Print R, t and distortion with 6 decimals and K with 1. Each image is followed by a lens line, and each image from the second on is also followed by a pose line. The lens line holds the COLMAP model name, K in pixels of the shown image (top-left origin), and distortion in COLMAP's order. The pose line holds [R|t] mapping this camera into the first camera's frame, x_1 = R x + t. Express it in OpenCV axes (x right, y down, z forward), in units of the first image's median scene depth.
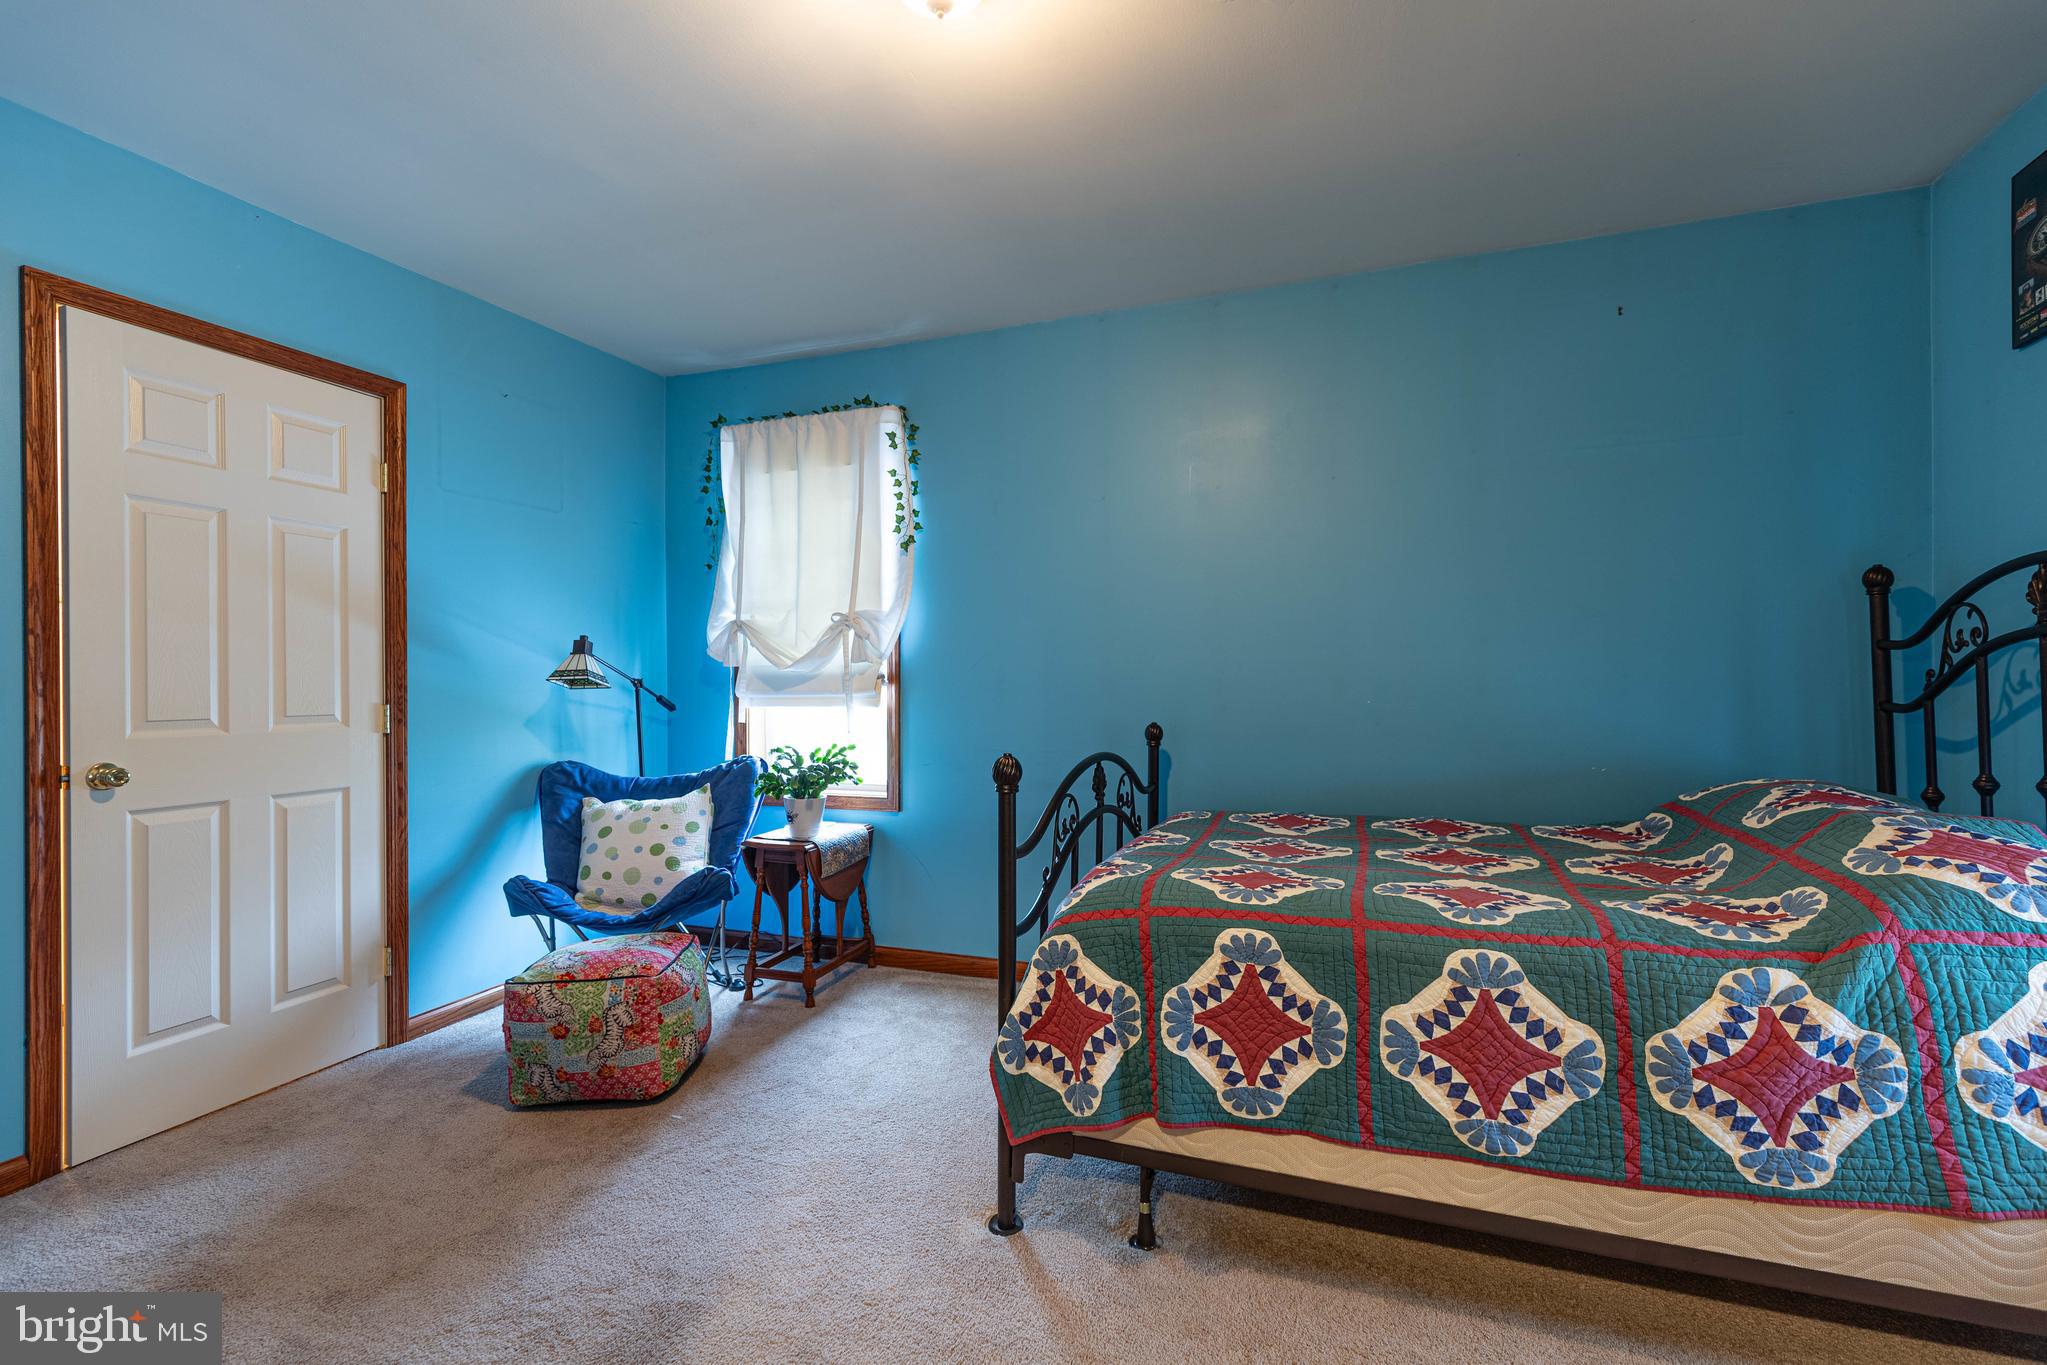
lens RADIAL K [[925.9, 0, 1022.2], [0, 925.9, 676.1], [0, 0, 1]] dist [0.003645, 0.000627]
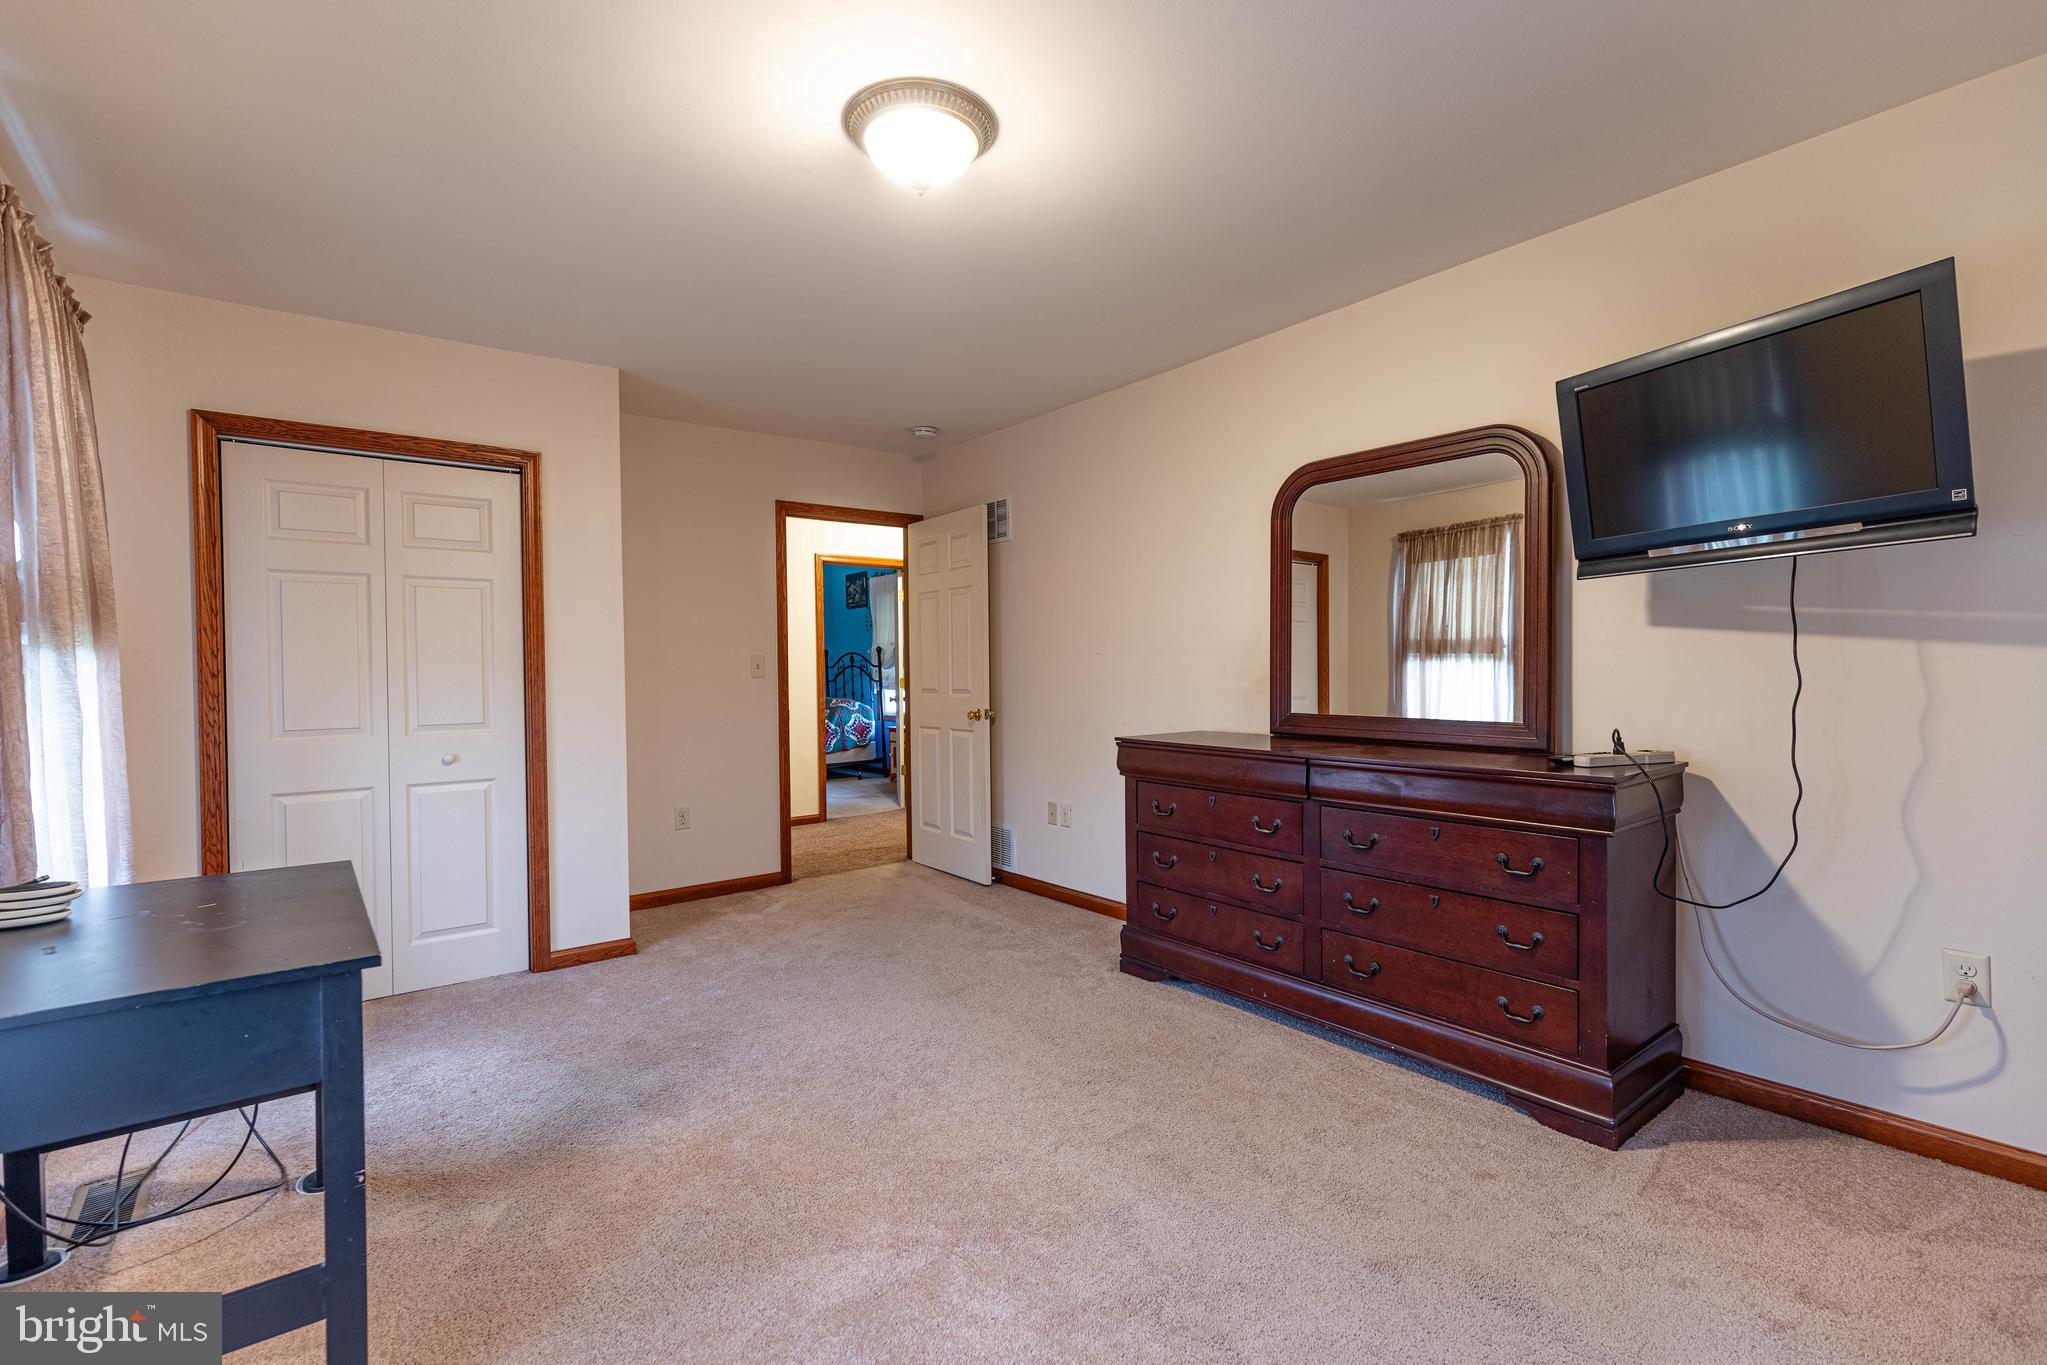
lens RADIAL K [[925.9, 0, 1023.2], [0, 925.9, 687.9], [0, 0, 1]] dist [0.003645, 0.000627]
pose [[0.514219, -0.015765, 0.857514, -3.390748], [0.011597, 0.999867, 0.011427, 0.034946], [-0.857580, 0.004069, 0.514334, -2.960620]]
